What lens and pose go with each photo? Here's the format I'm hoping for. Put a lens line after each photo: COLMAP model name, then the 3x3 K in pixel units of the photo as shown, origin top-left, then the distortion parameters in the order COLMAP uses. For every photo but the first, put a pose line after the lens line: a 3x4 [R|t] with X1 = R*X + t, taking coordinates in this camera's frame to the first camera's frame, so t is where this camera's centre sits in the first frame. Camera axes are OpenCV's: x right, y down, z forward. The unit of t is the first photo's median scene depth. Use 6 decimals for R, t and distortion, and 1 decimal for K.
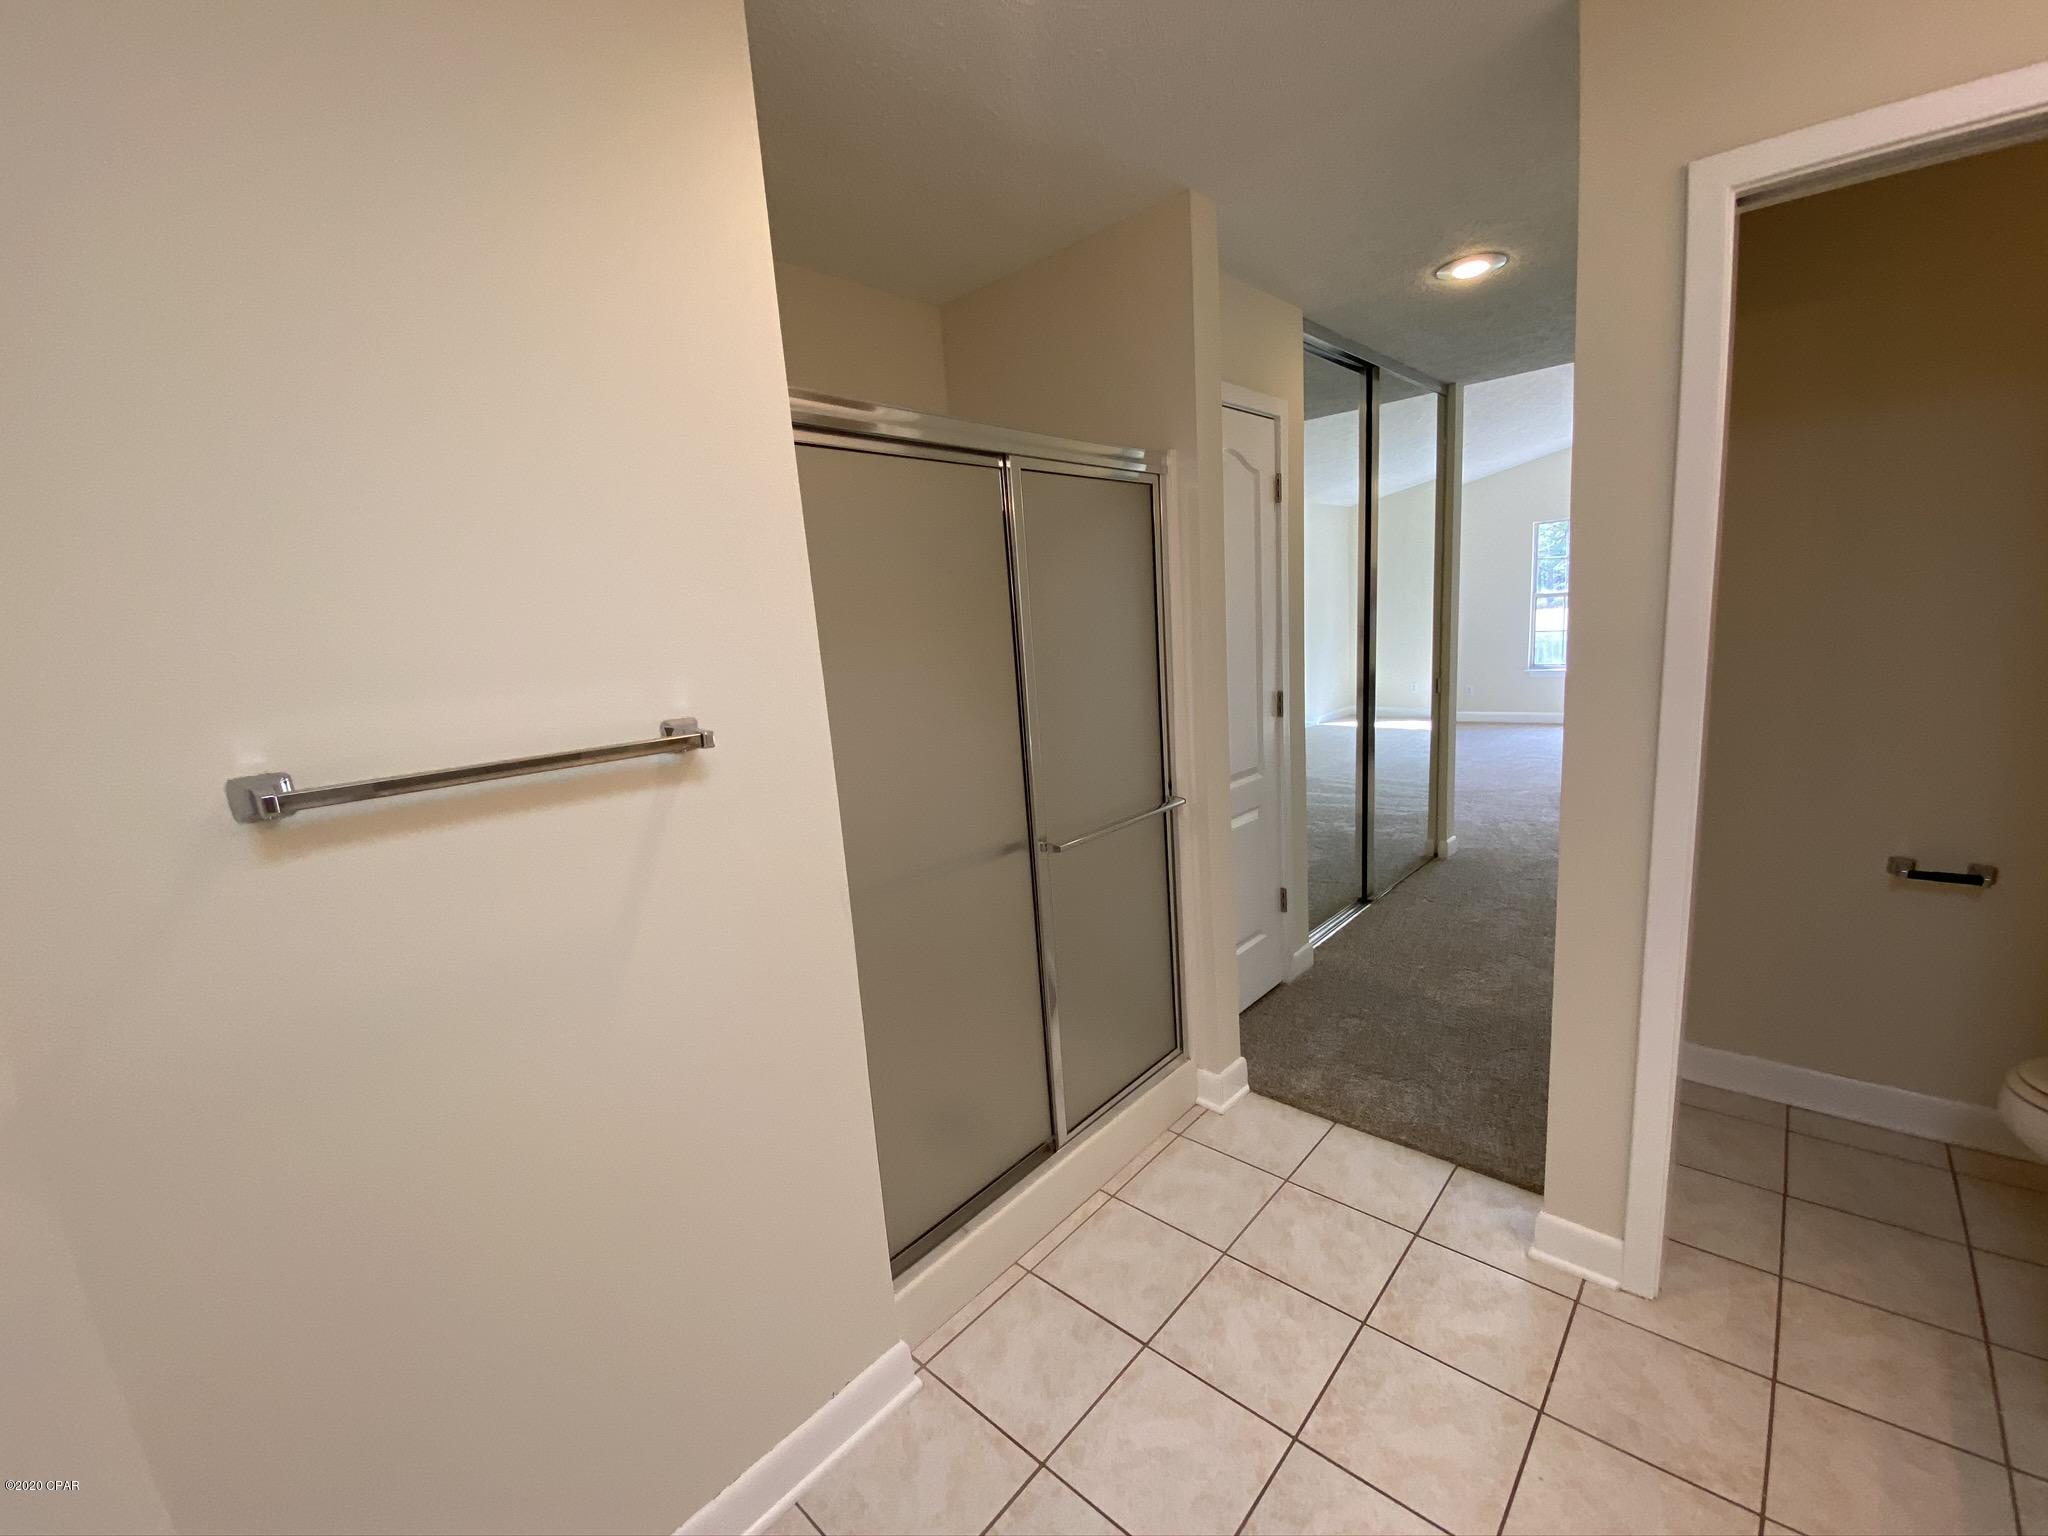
lens RADIAL K [[831.8, 0, 1027.8], [0, 831.8, 773.7], [0, 0, 1]] dist [0.006308, -0.013968]
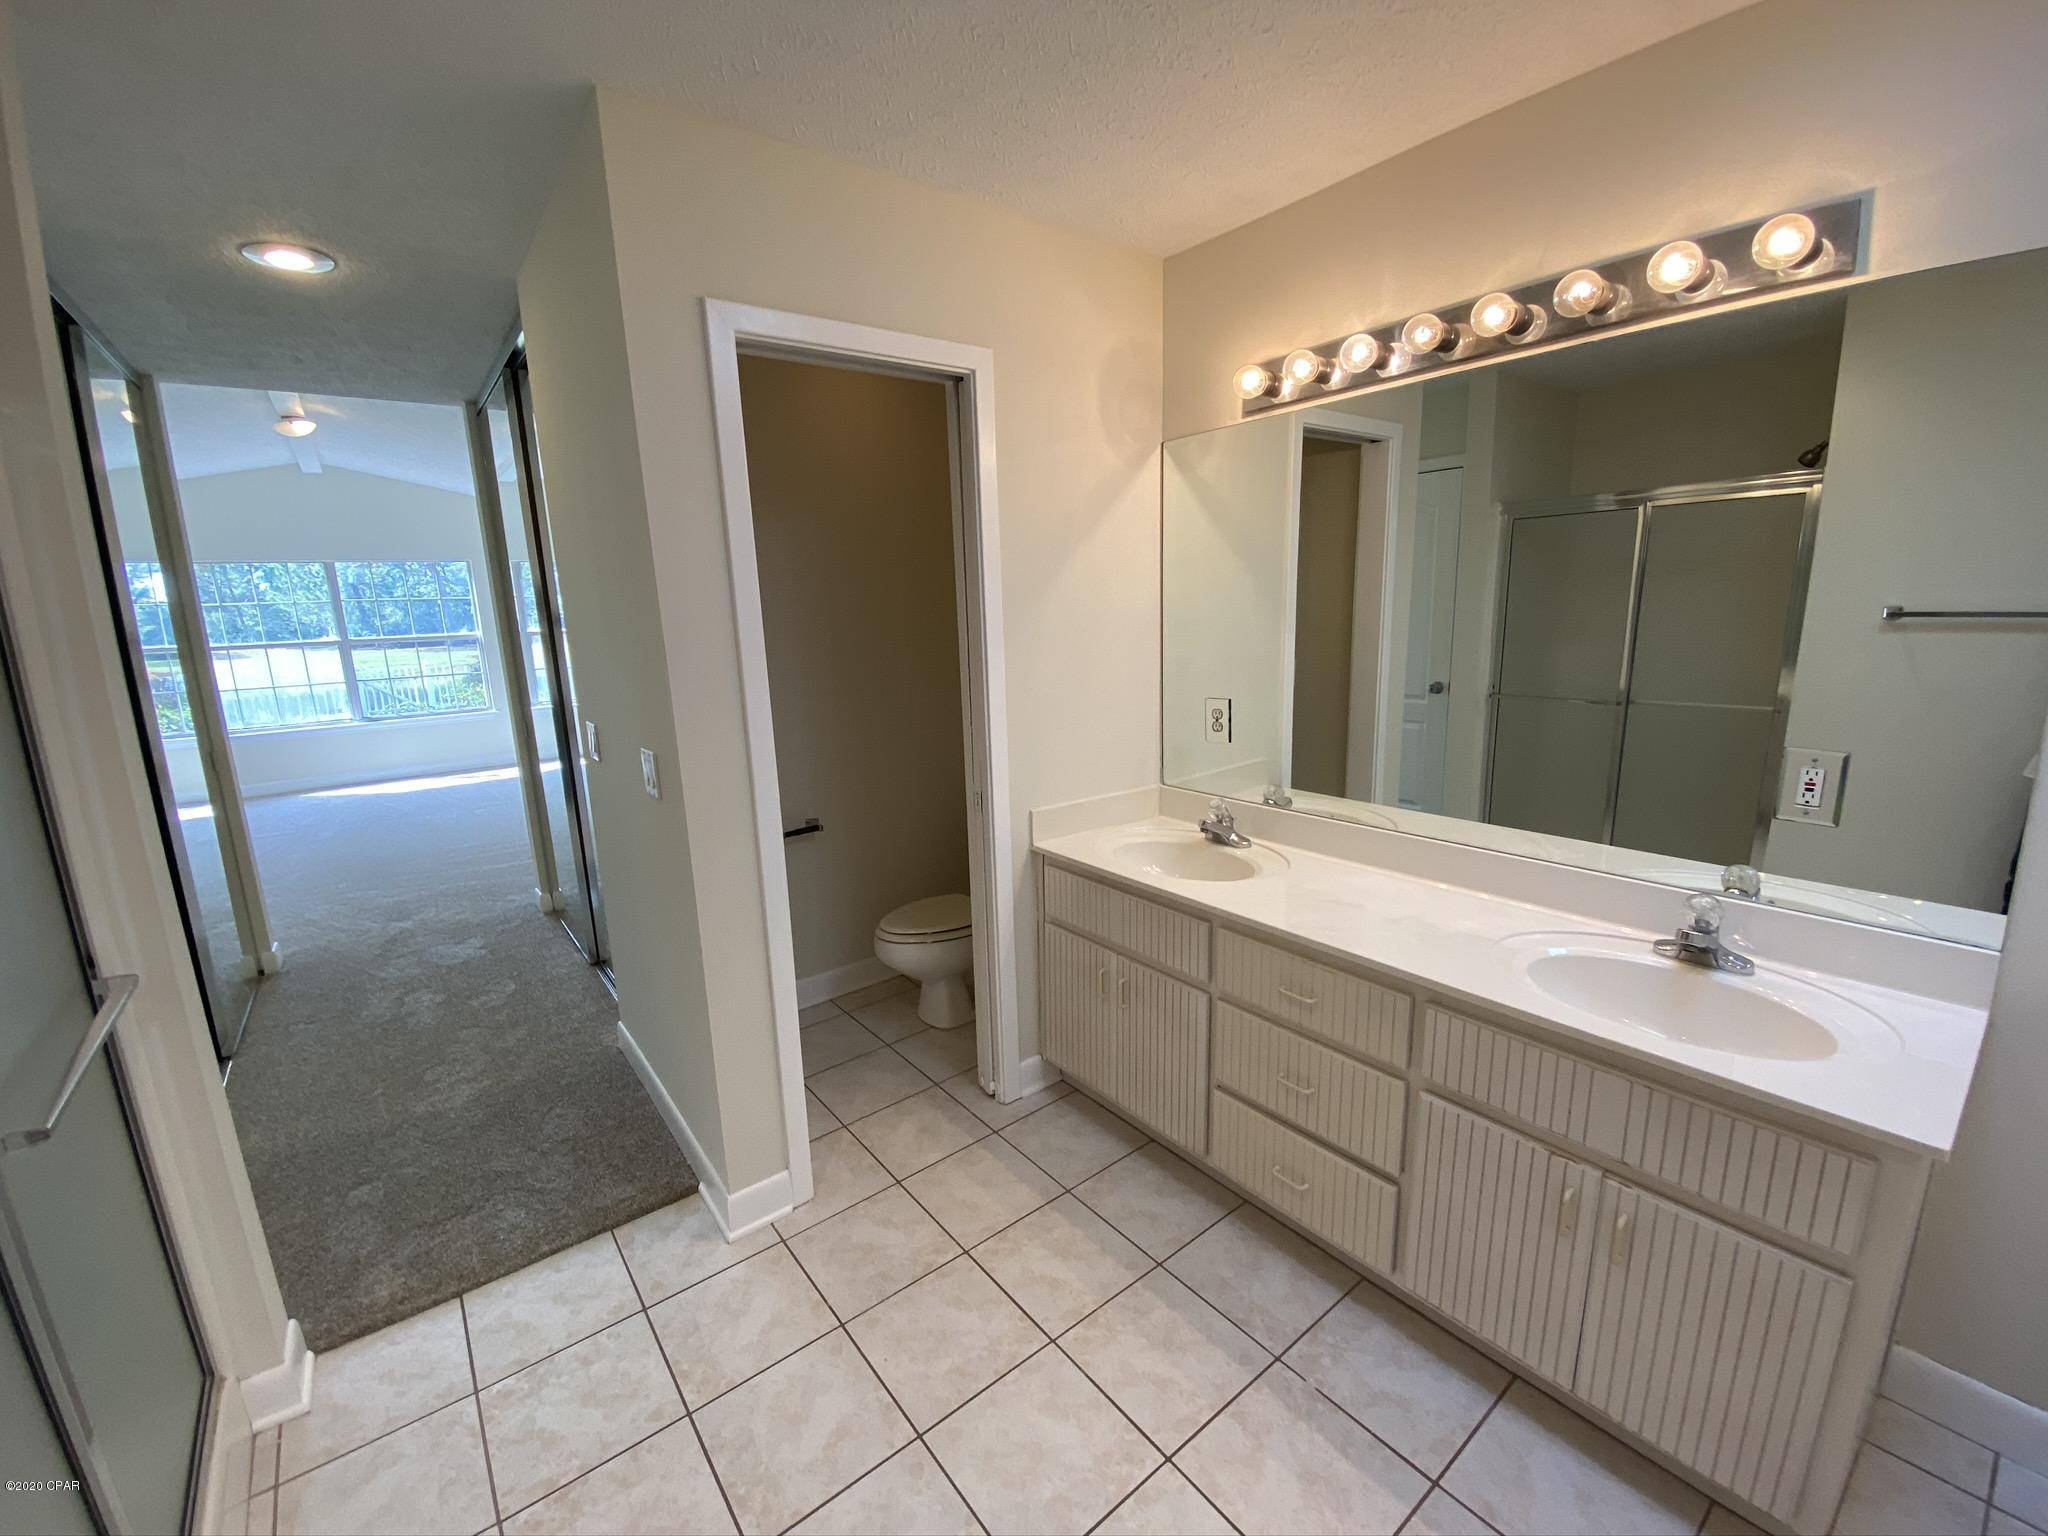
lens RADIAL K [[831.8, 0, 1026.9], [0, 831.8, 767.5], [0, 0, 1]] dist [0.006308, -0.013968]
pose [[0.168311, -0.129118, 0.977241, -0.263707], [0.199616, 0.975308, 0.094483, -0.042816], [-0.965311, 0.179171, 0.189929, 0.254086]]
